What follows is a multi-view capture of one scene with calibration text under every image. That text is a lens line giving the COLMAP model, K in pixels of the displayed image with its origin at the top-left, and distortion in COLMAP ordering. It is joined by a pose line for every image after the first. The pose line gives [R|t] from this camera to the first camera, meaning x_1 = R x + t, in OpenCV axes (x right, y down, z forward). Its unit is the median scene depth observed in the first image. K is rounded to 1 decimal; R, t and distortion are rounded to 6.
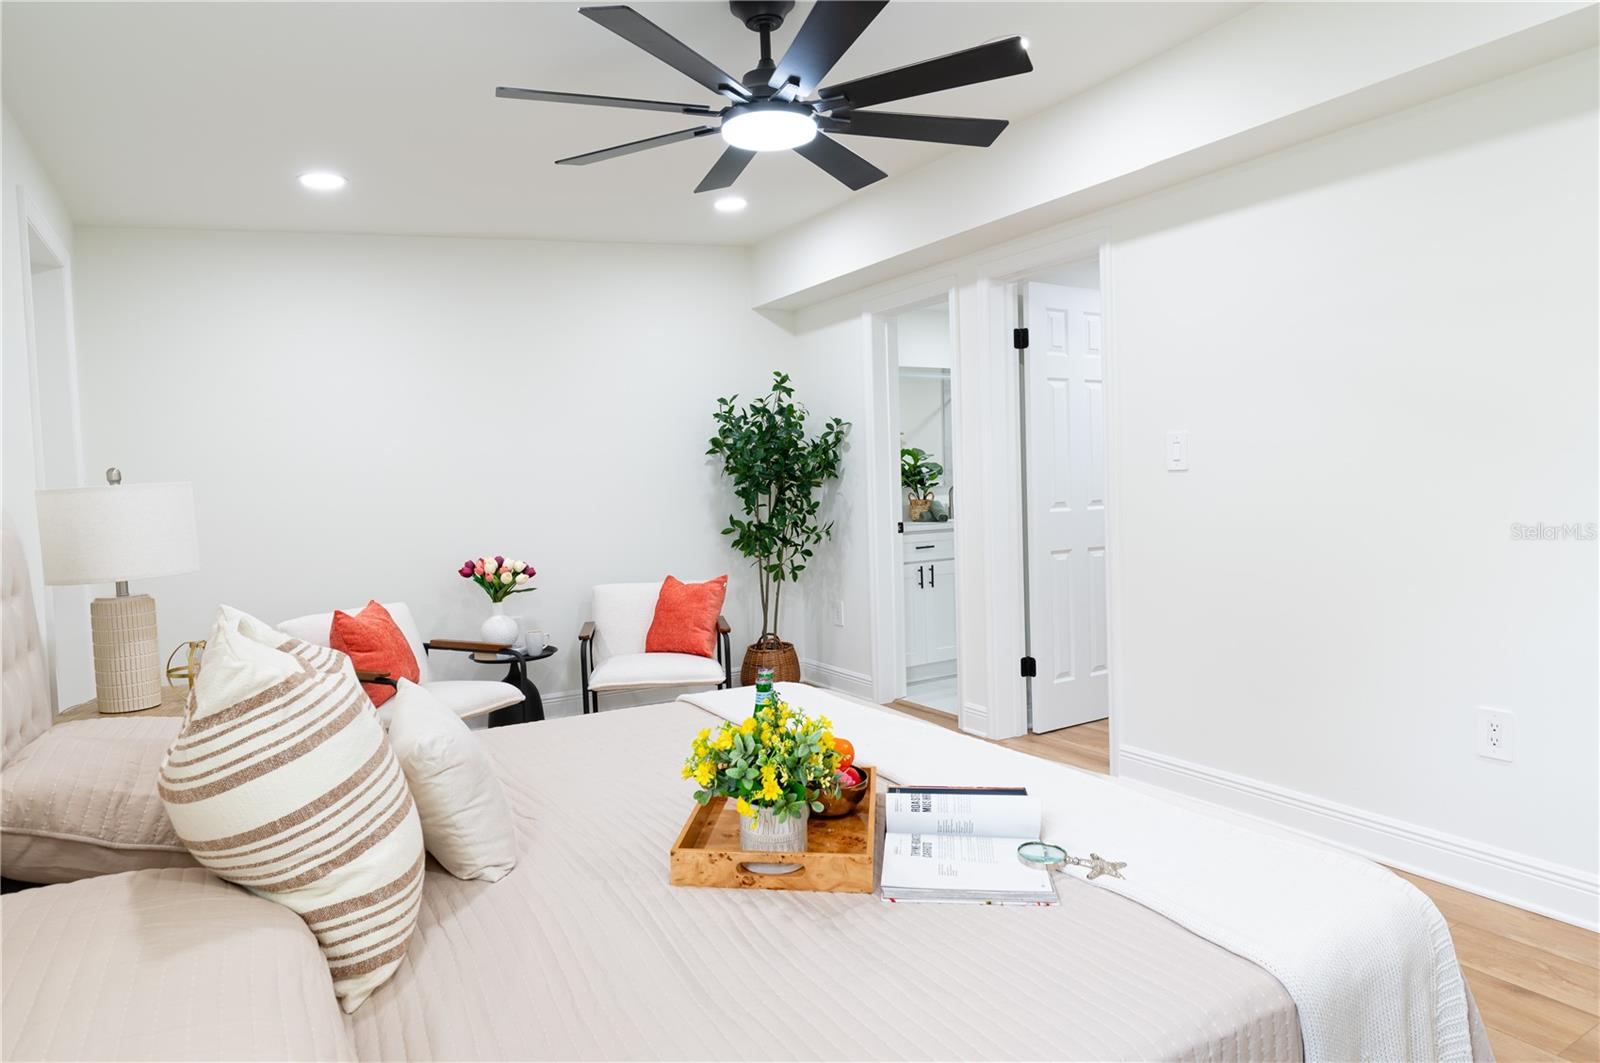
lens RADIAL K [[980.0, 0, 797.4], [0, 980.0, 536.8], [0, 0, 1]] dist [-0.018682, -0.000951]
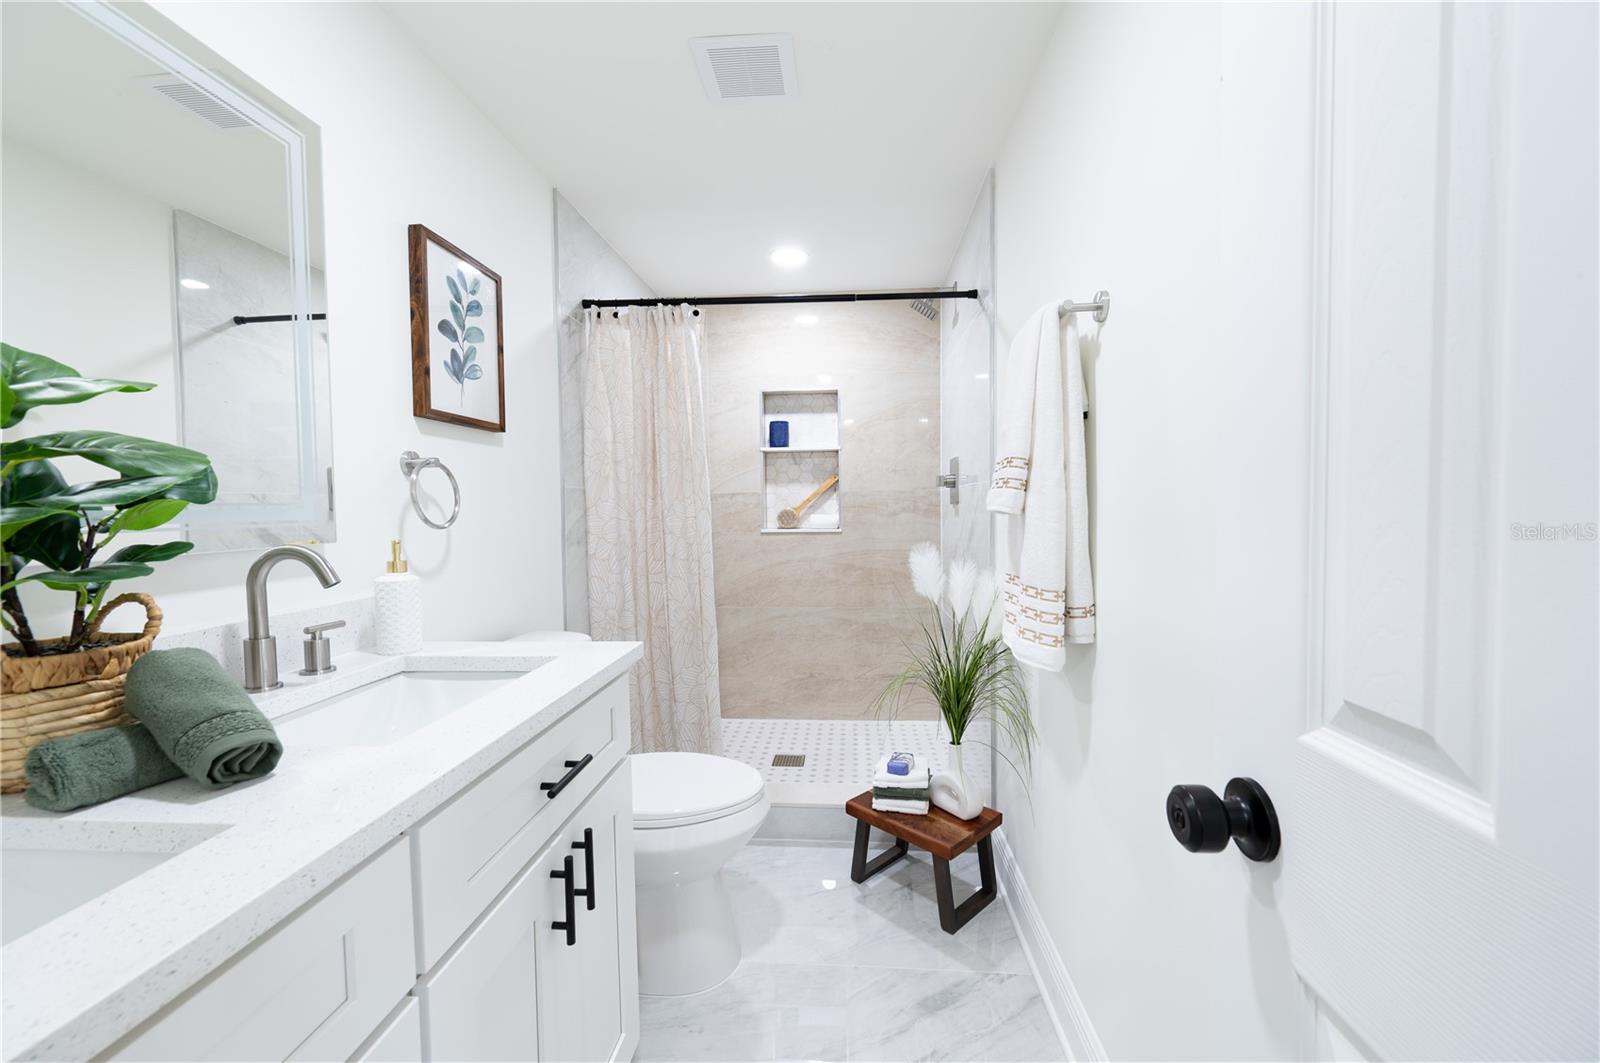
lens RADIAL K [[623.4, 0, 805.7], [0, 623.4, 527.6], [0, 0, 1]] dist [-0.002611, -0.000651]
pose [[0.580029, -0.002110, 0.814593, 0.114788], [0.037328, 0.999015, -0.023992, -0.050956], [-0.813740, 0.044323, 0.579536, 0.830539]]
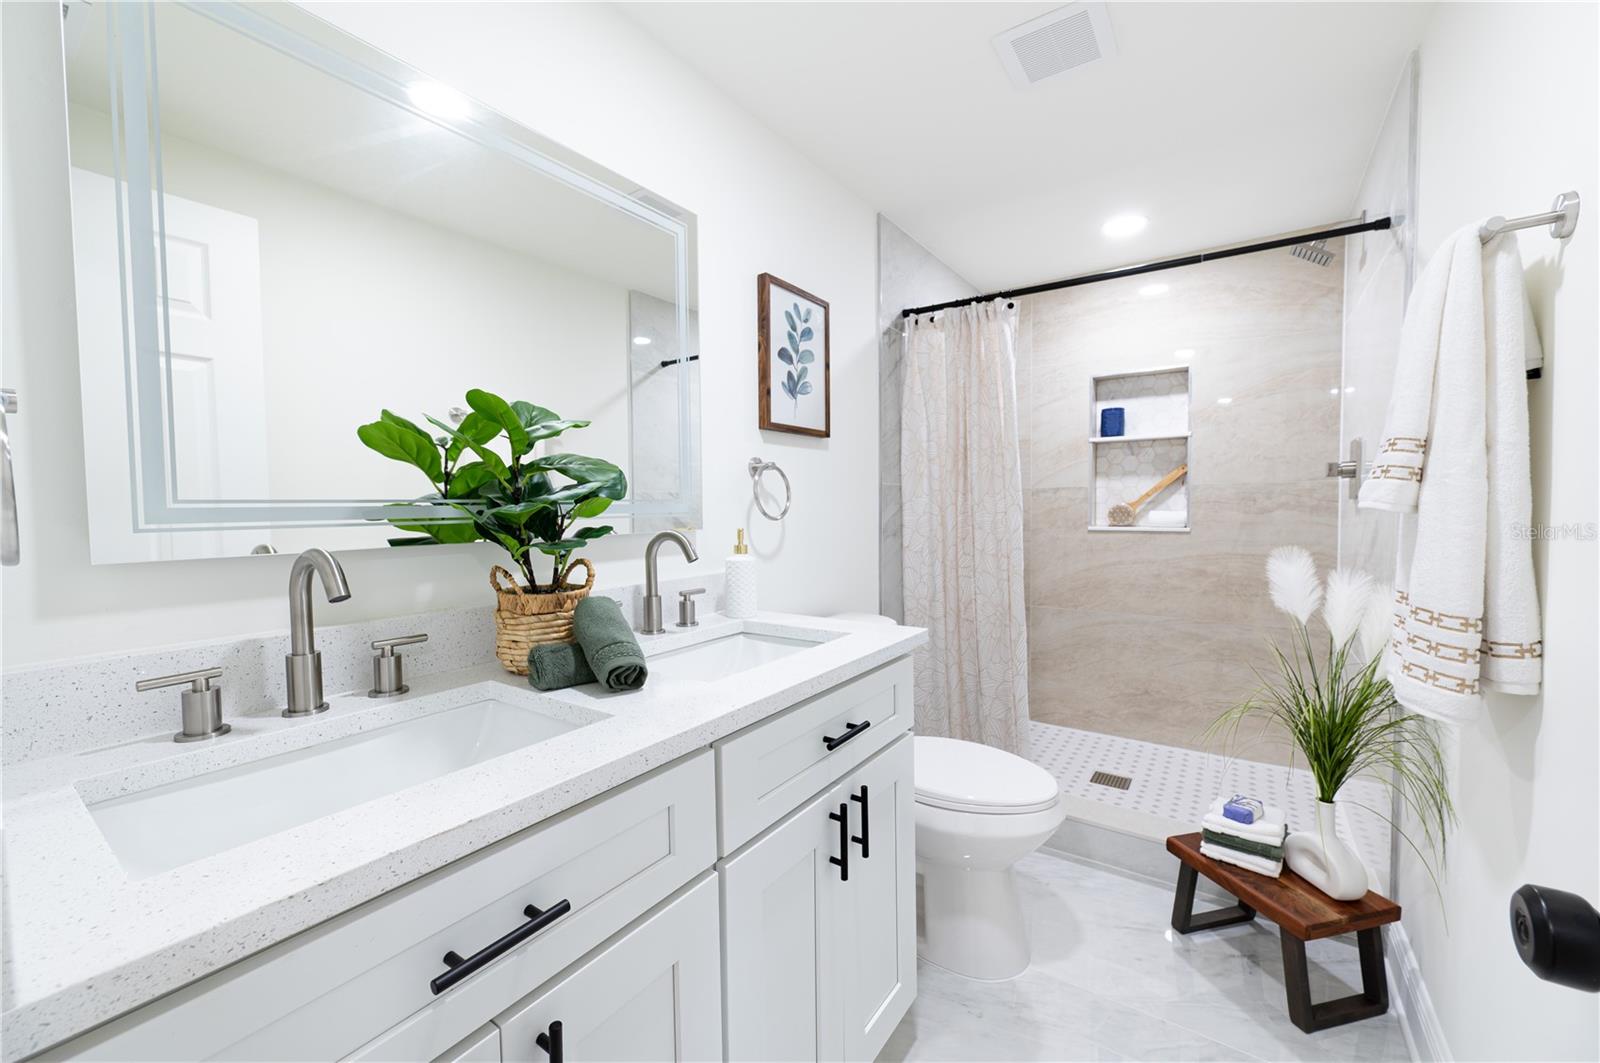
lens RADIAL K [[623.4, 0, 808.3], [0, 623.4, 527.2], [0, 0, 1]] dist [-0.002611, -0.000651]
pose [[0.911688, 0.008854, 0.410788, 0.122340], [0.002826, 0.999609, -0.027817, -0.050057], [-0.410873, 0.026522, 0.911307, 0.811010]]
